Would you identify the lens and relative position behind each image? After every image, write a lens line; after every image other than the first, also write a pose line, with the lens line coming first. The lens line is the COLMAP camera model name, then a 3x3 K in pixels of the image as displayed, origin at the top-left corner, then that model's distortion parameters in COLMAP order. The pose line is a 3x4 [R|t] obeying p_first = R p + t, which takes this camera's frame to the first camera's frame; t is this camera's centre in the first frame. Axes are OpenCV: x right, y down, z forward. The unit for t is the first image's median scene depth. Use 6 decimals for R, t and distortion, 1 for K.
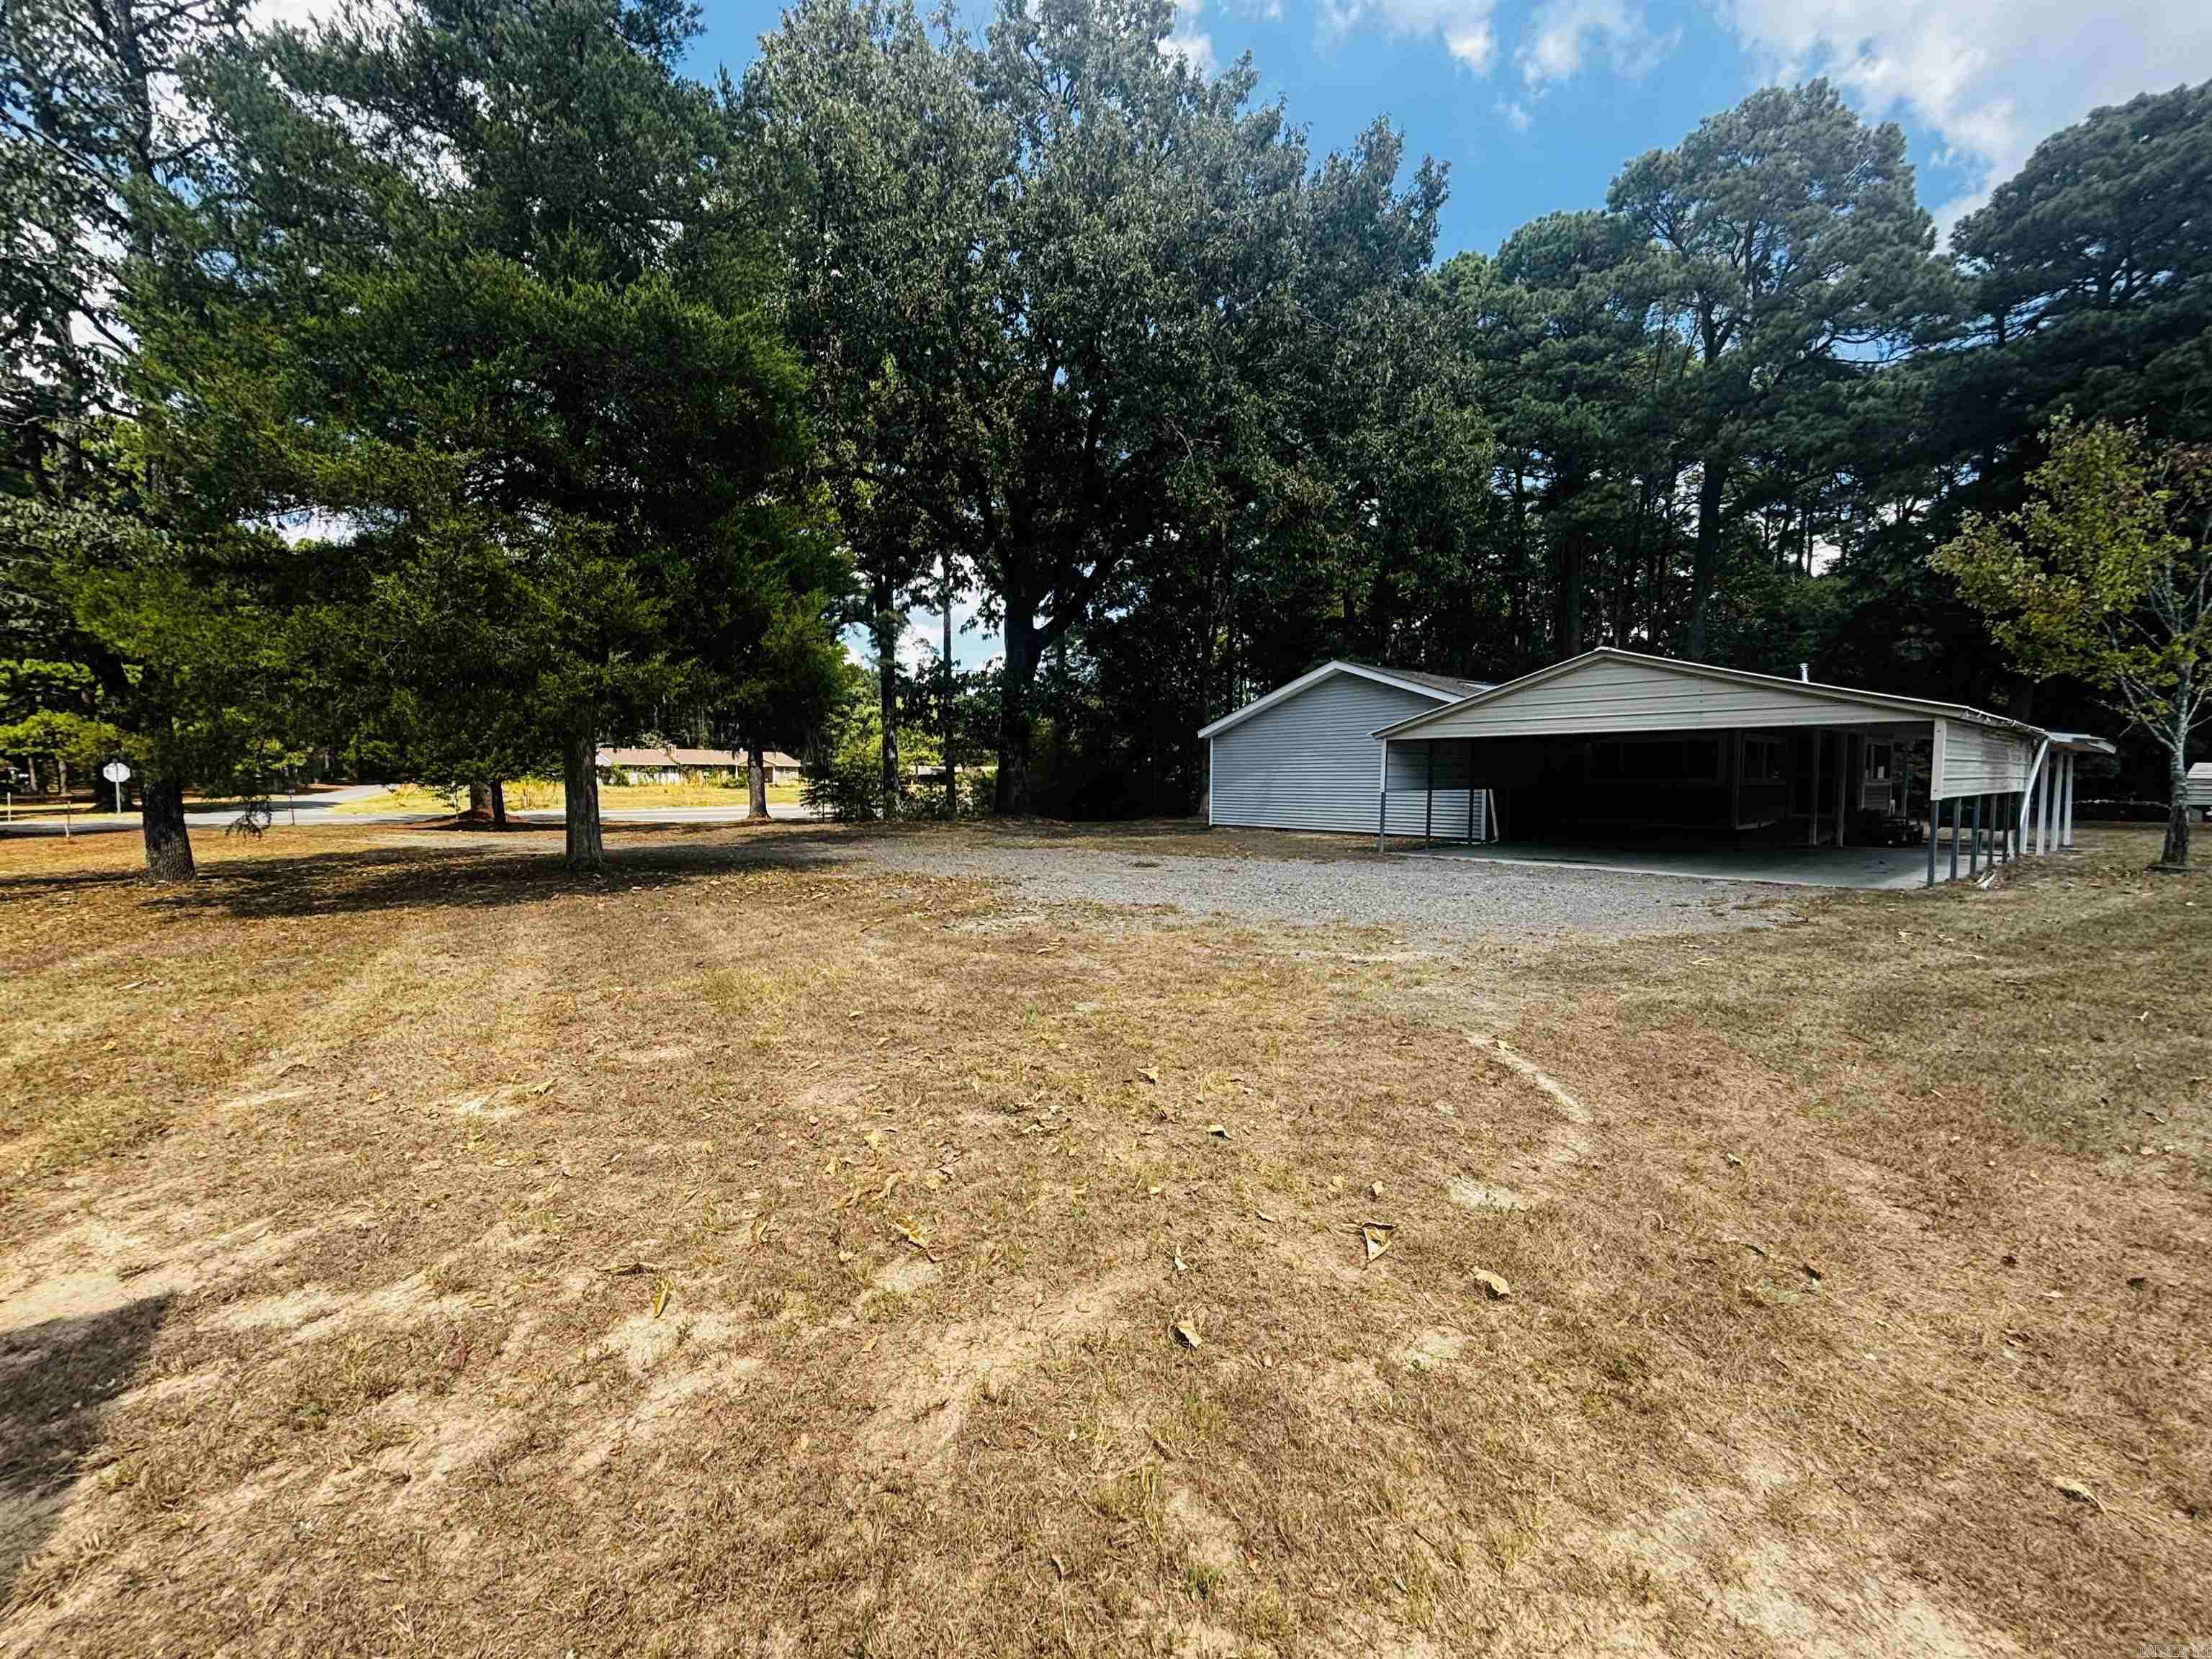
lens RADIAL K [[881.8, 0, 1107.9], [0, 881.8, 826.9], [0, 0, 1]] dist [-0.000827, 0.000764]
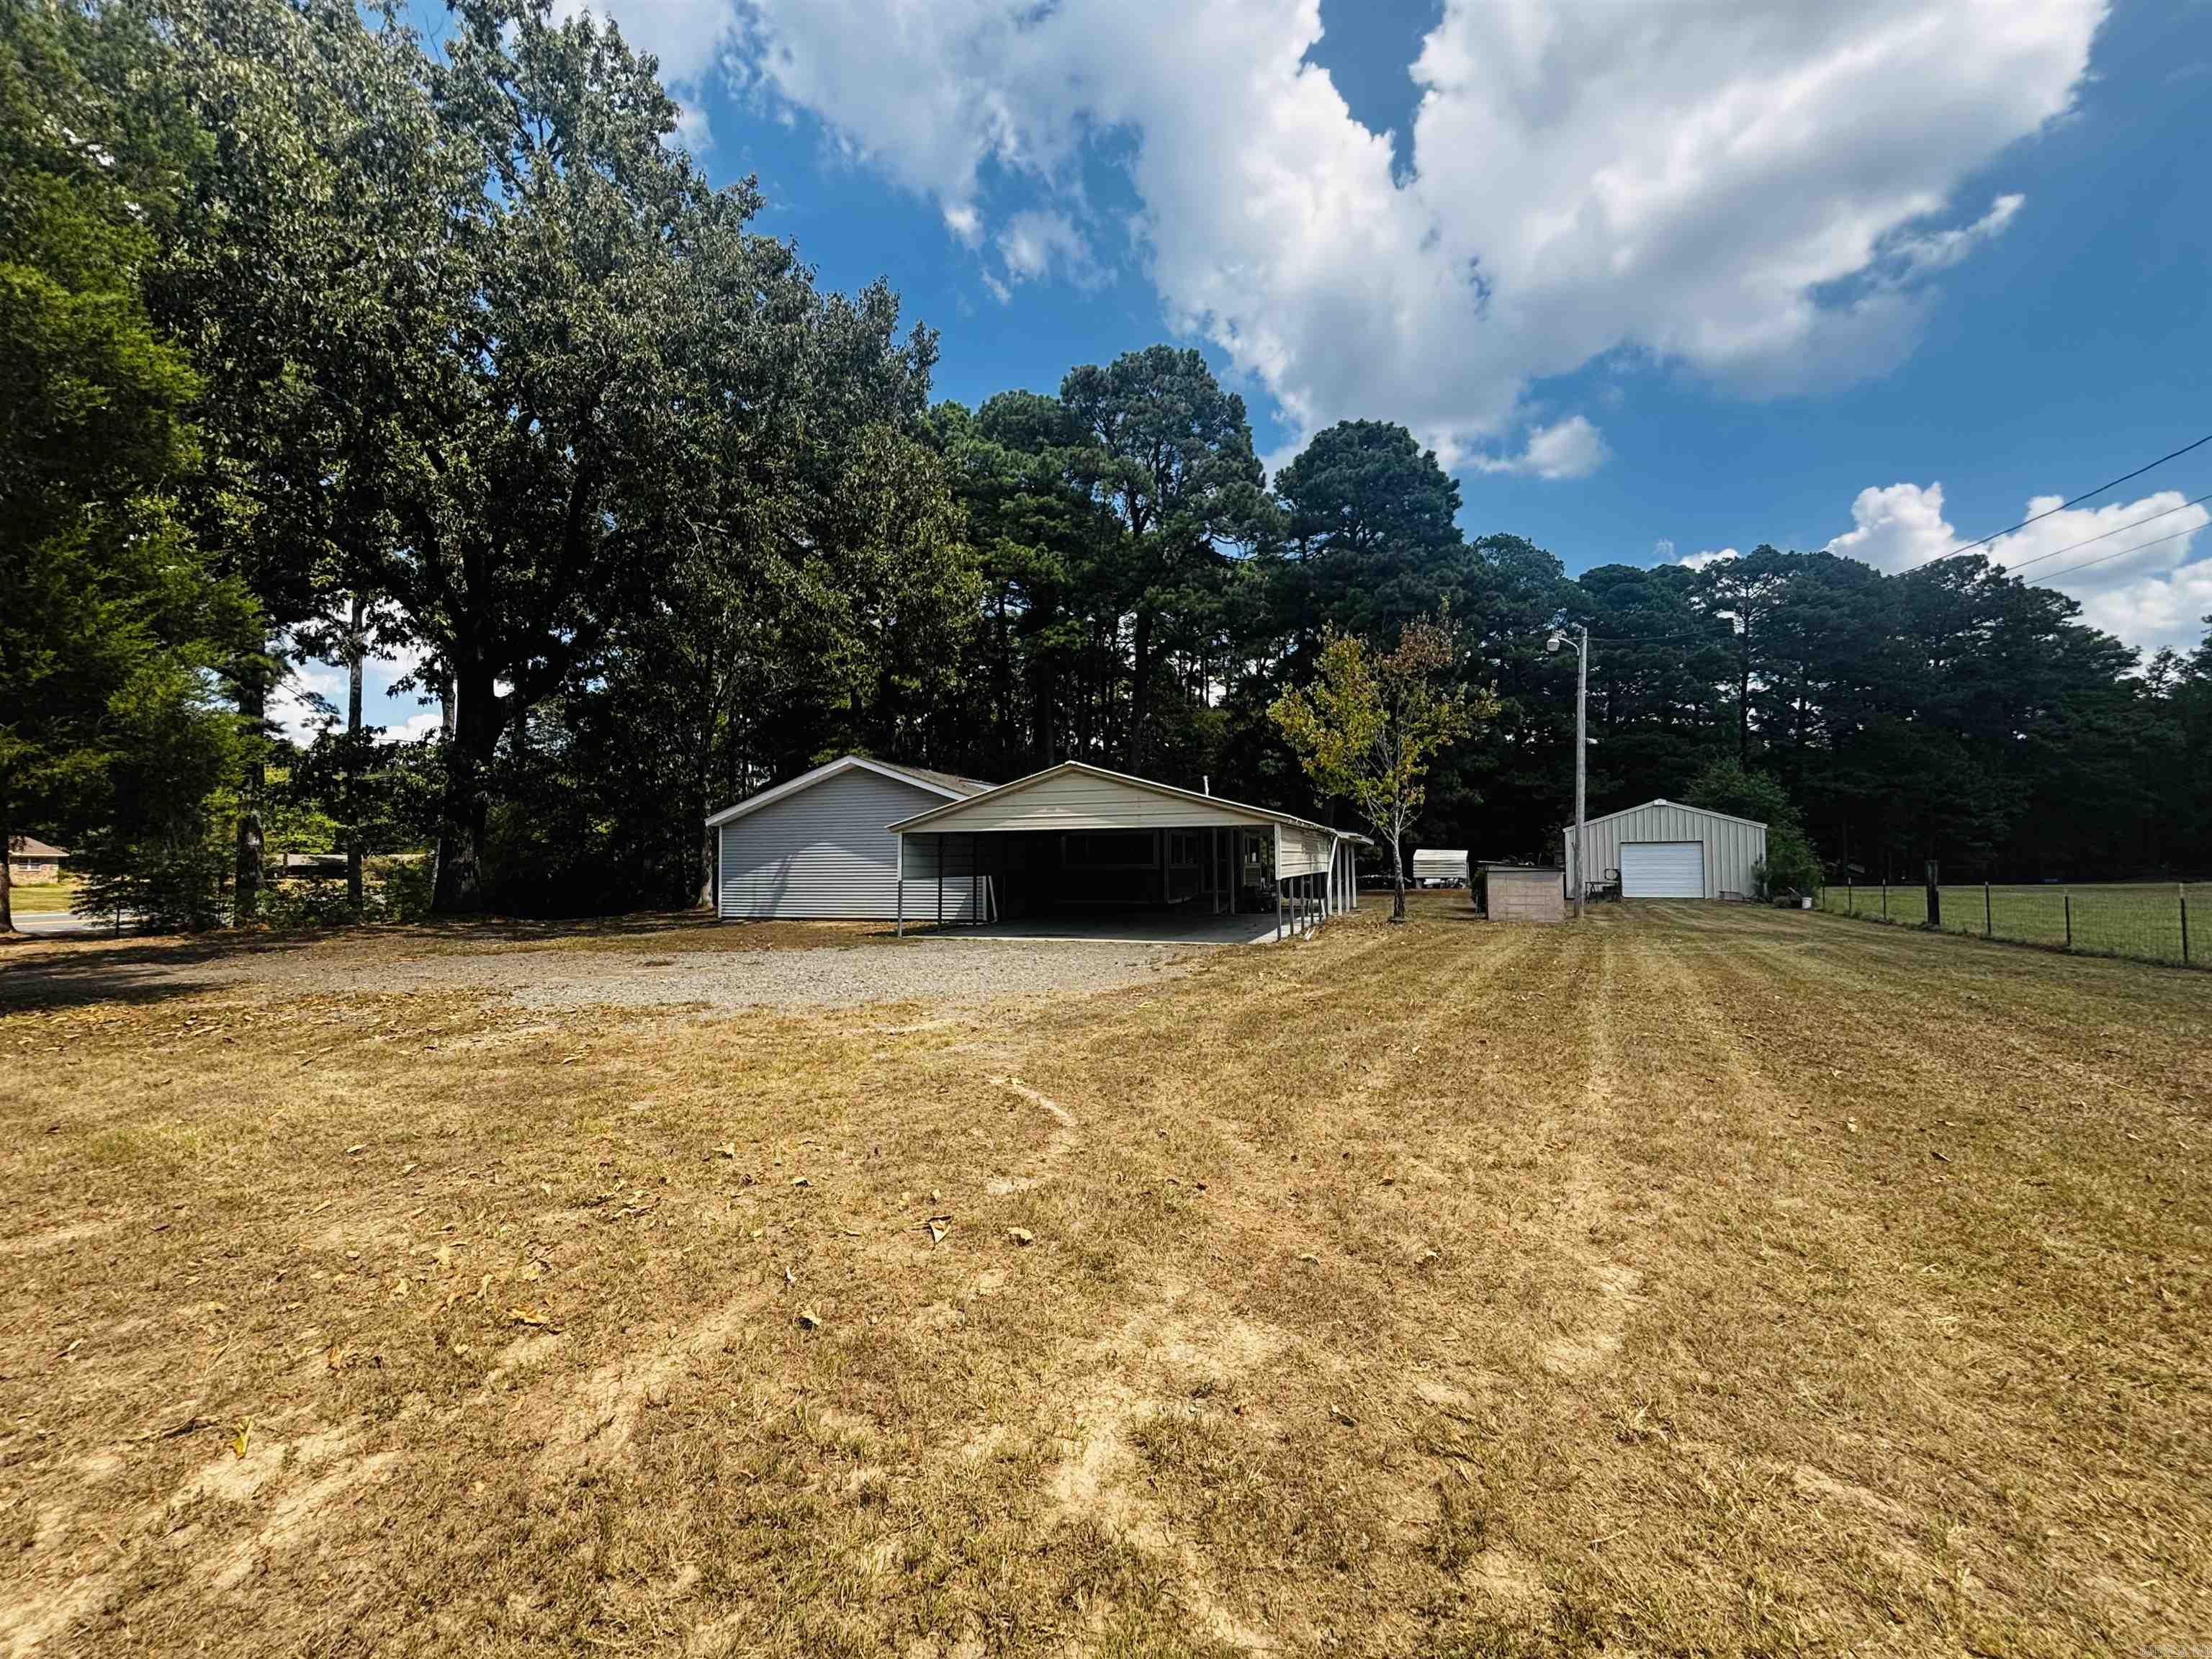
lens RADIAL K [[877.6, 0, 1093.1], [0, 877.6, 843.0], [0, 0, 1]] dist [-0.015150, 0.000033]
pose [[0.862275, 0.000790, 0.506439, -0.035555], [0.040002, 0.996768, -0.069663, -0.002356], [-0.504857, 0.080327, 0.859457, -0.064367]]
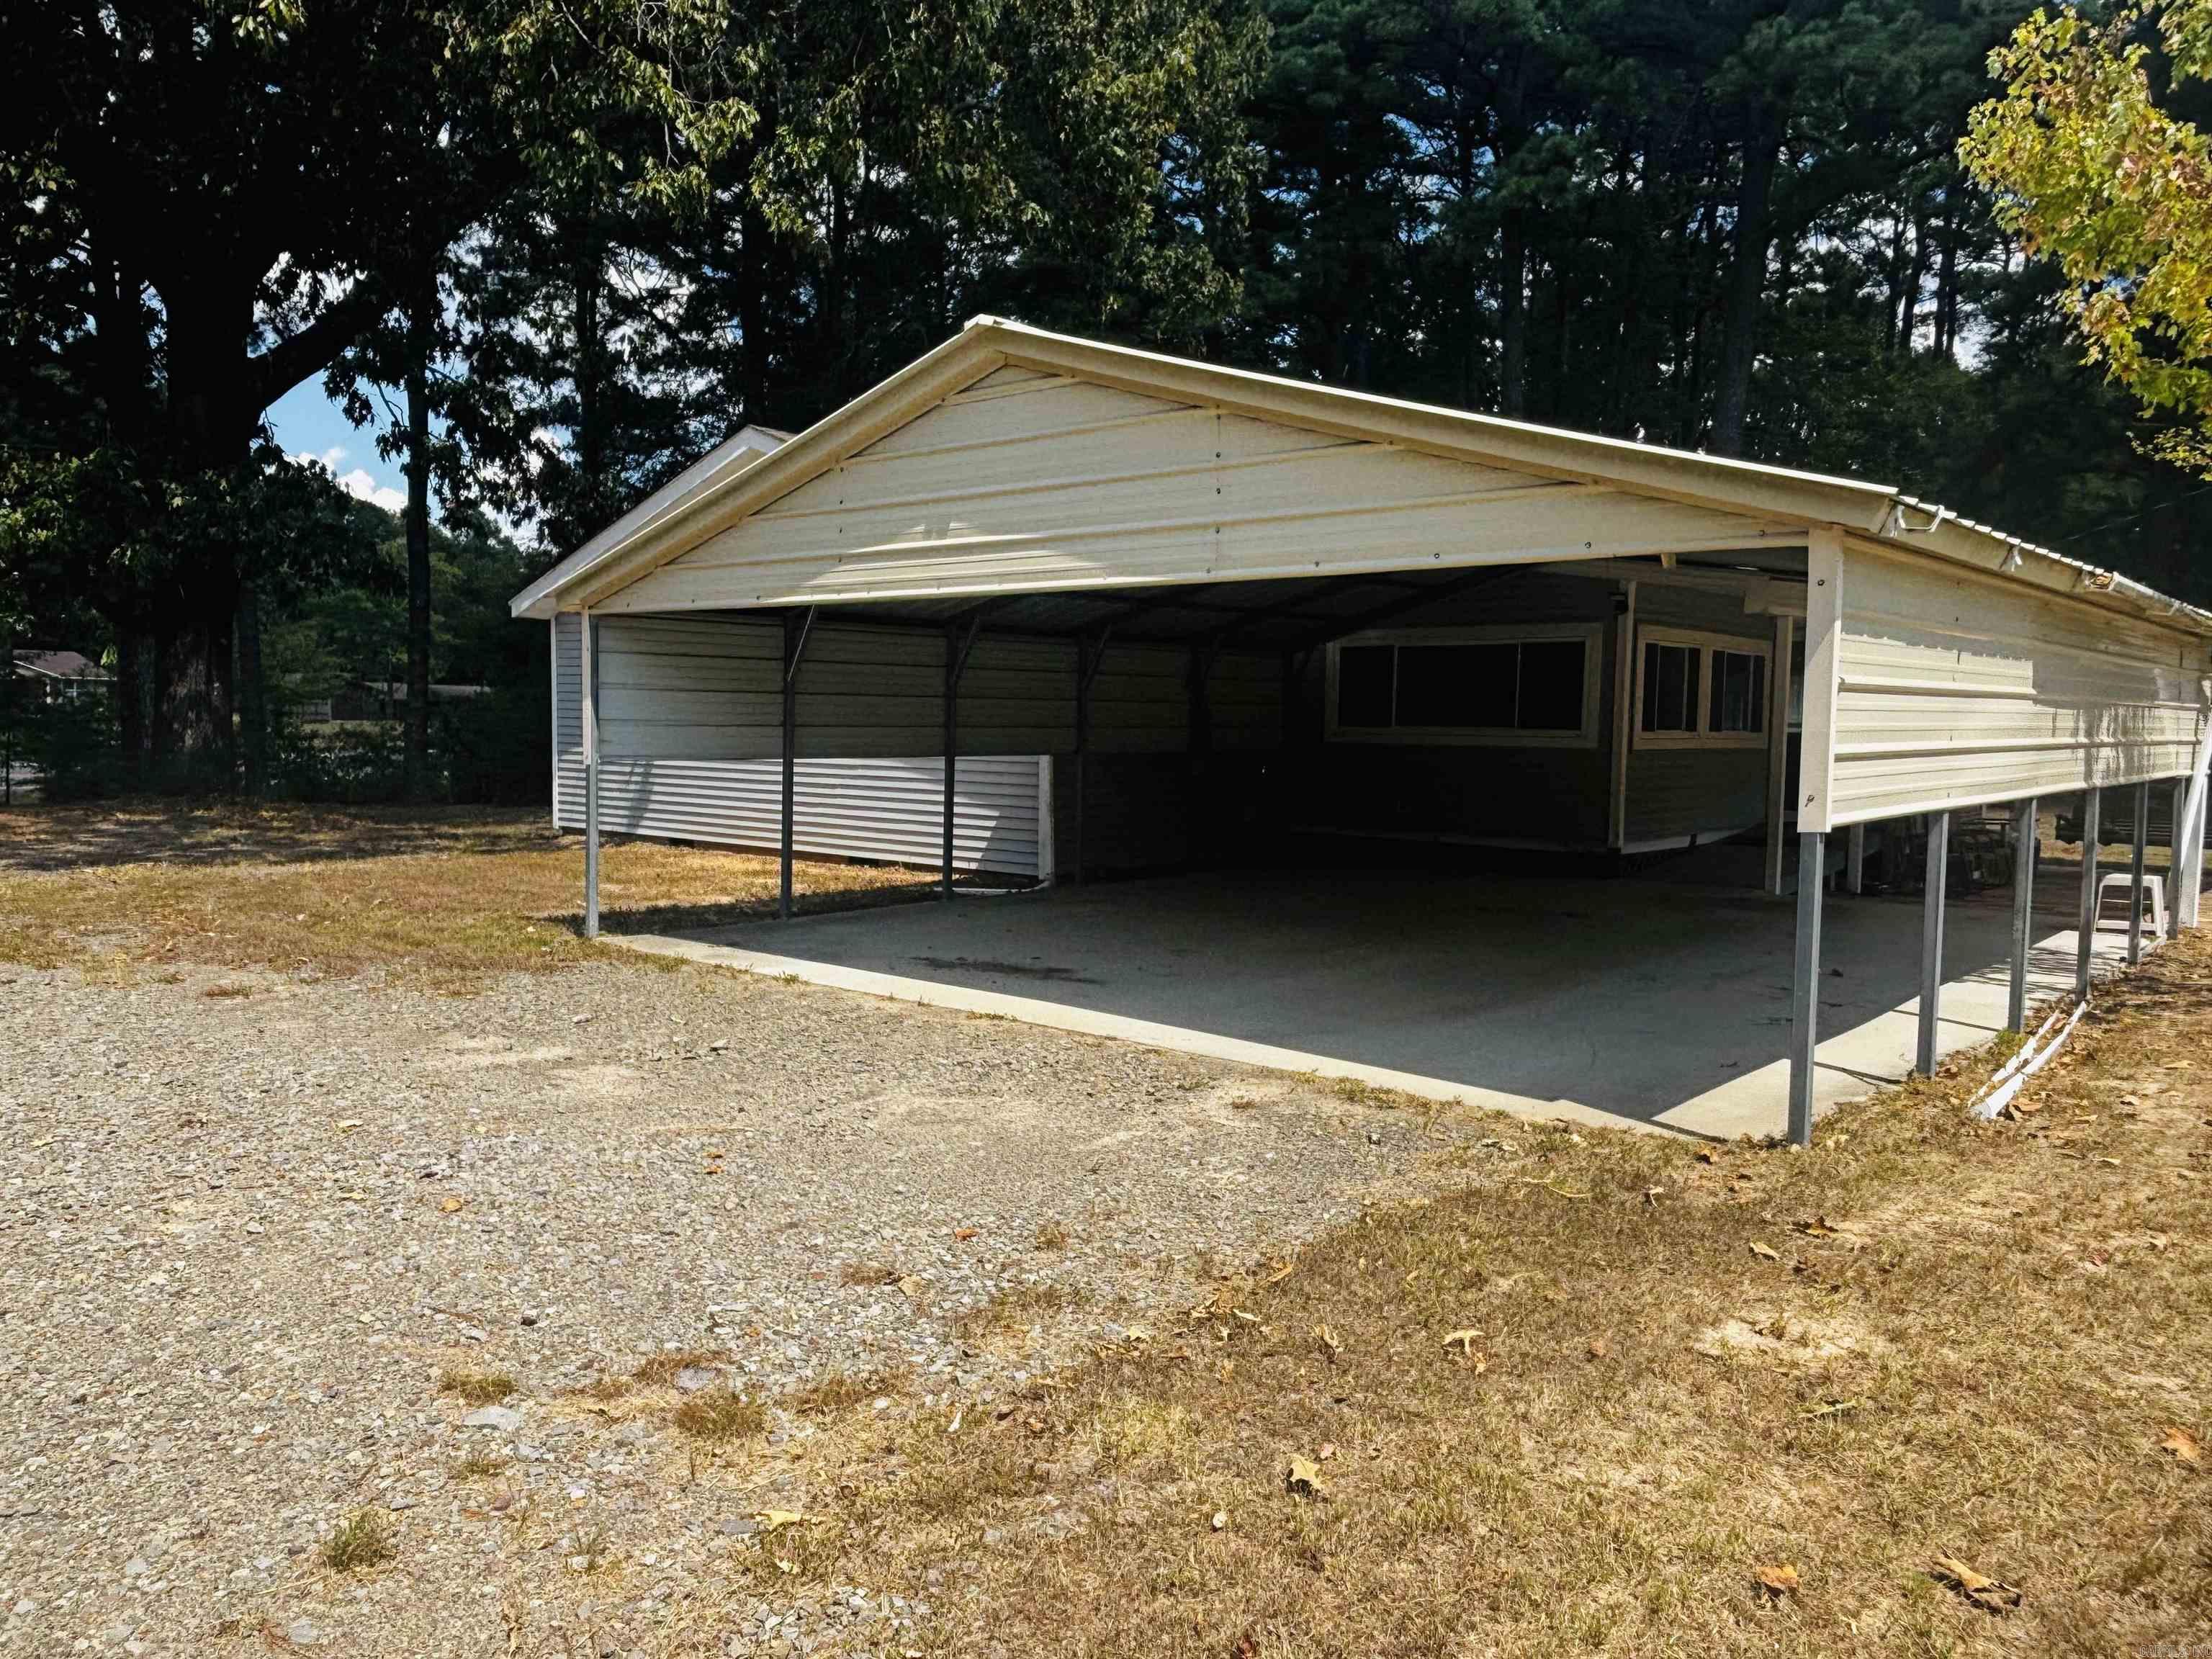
lens RADIAL K [[1580.6, 0, 1098.5], [0, 1580.6, 863.0], [0, 0, 1]] dist [0.028887, -0.031625]
pose [[0.985927, -0.004153, 0.167127, 0.511298], [-0.002047, 0.999317, 0.036906, -0.031268], [-0.167166, -0.036729, 0.985244, 0.438601]]
